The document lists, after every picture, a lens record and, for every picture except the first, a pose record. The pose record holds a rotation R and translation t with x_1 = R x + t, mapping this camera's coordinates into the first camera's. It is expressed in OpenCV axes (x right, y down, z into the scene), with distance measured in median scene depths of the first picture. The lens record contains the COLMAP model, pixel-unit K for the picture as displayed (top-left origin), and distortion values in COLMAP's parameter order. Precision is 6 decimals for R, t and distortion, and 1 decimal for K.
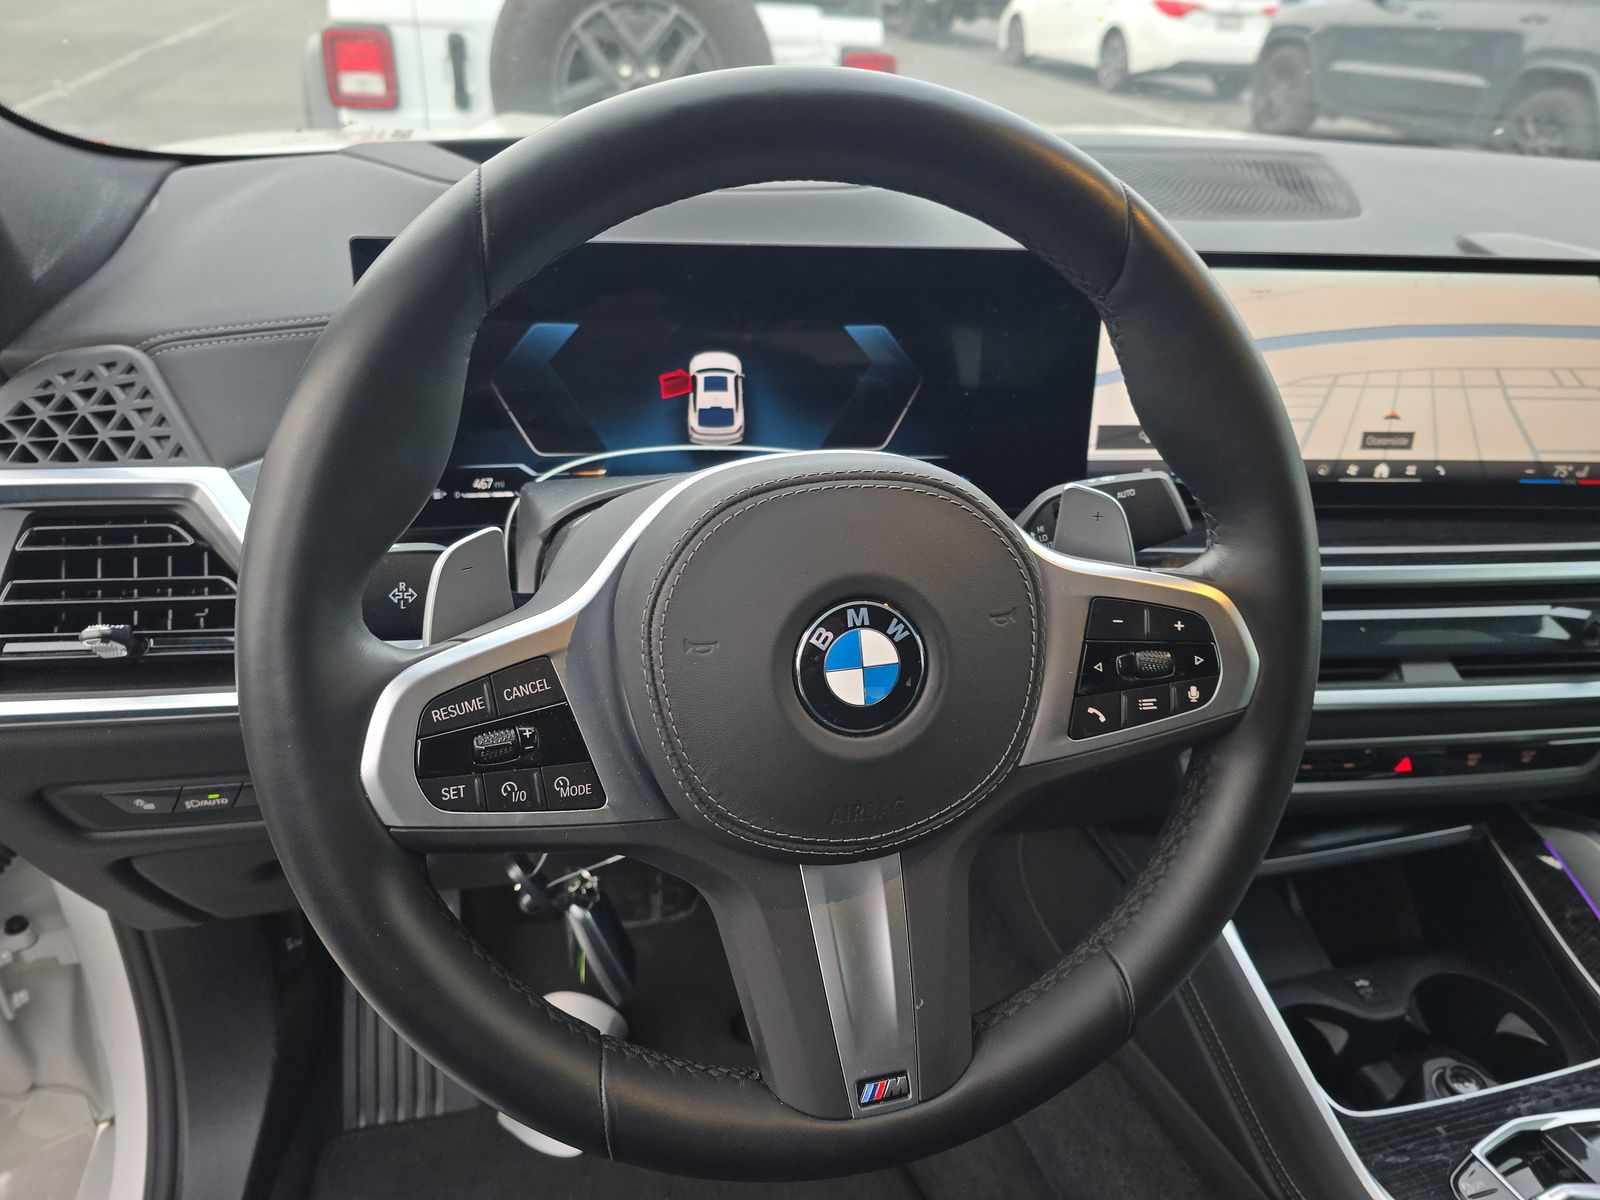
lens RADIAL K [[1081.2, 0, 800.0], [0, 1081.2, 600.0], [0, 0, 1]] dist [0.049992, -0.069382]
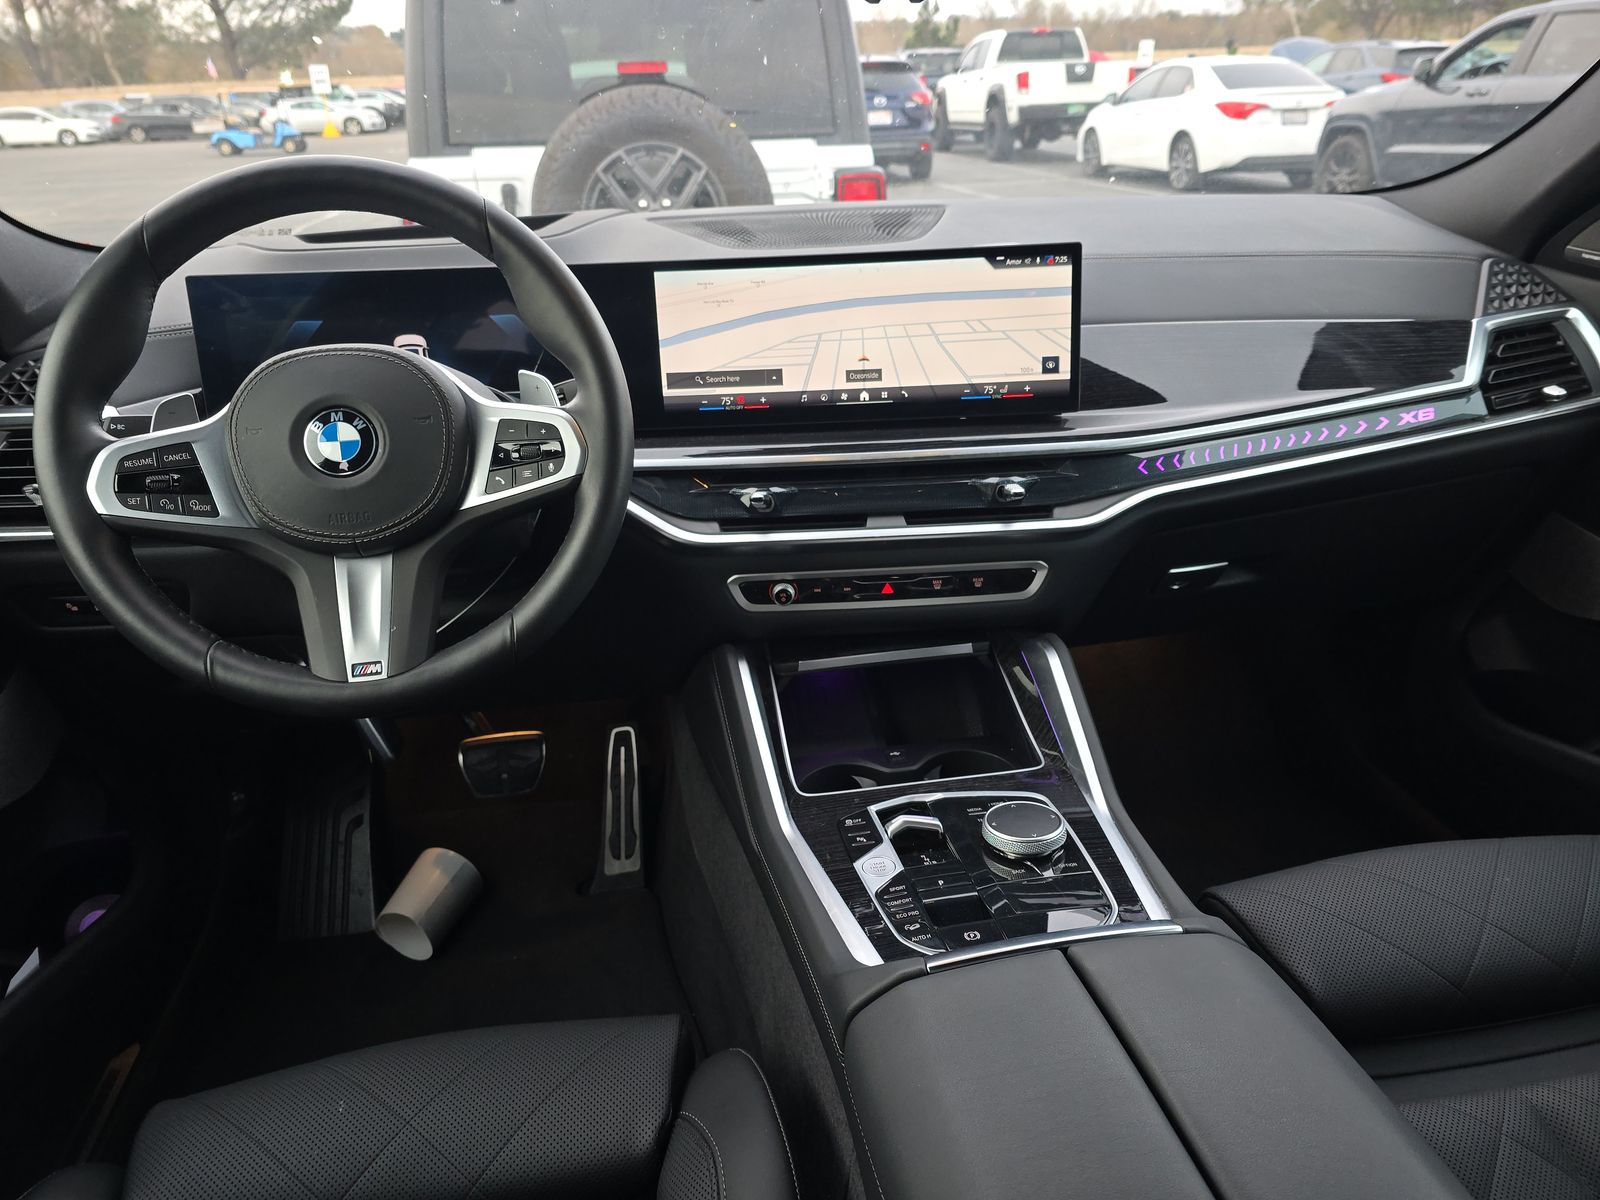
lens RADIAL K [[1062.8, 0, 800.0], [0, 1062.8, 600.0], [0, 0, 1]] dist [0.060747, -0.062299]
pose [[0.992419, -0.035057, -0.117798, 0.611042], [0.023340, 0.994772, -0.099413, 0.309904], [0.120668, 0.095910, 0.988049, -0.448319]]
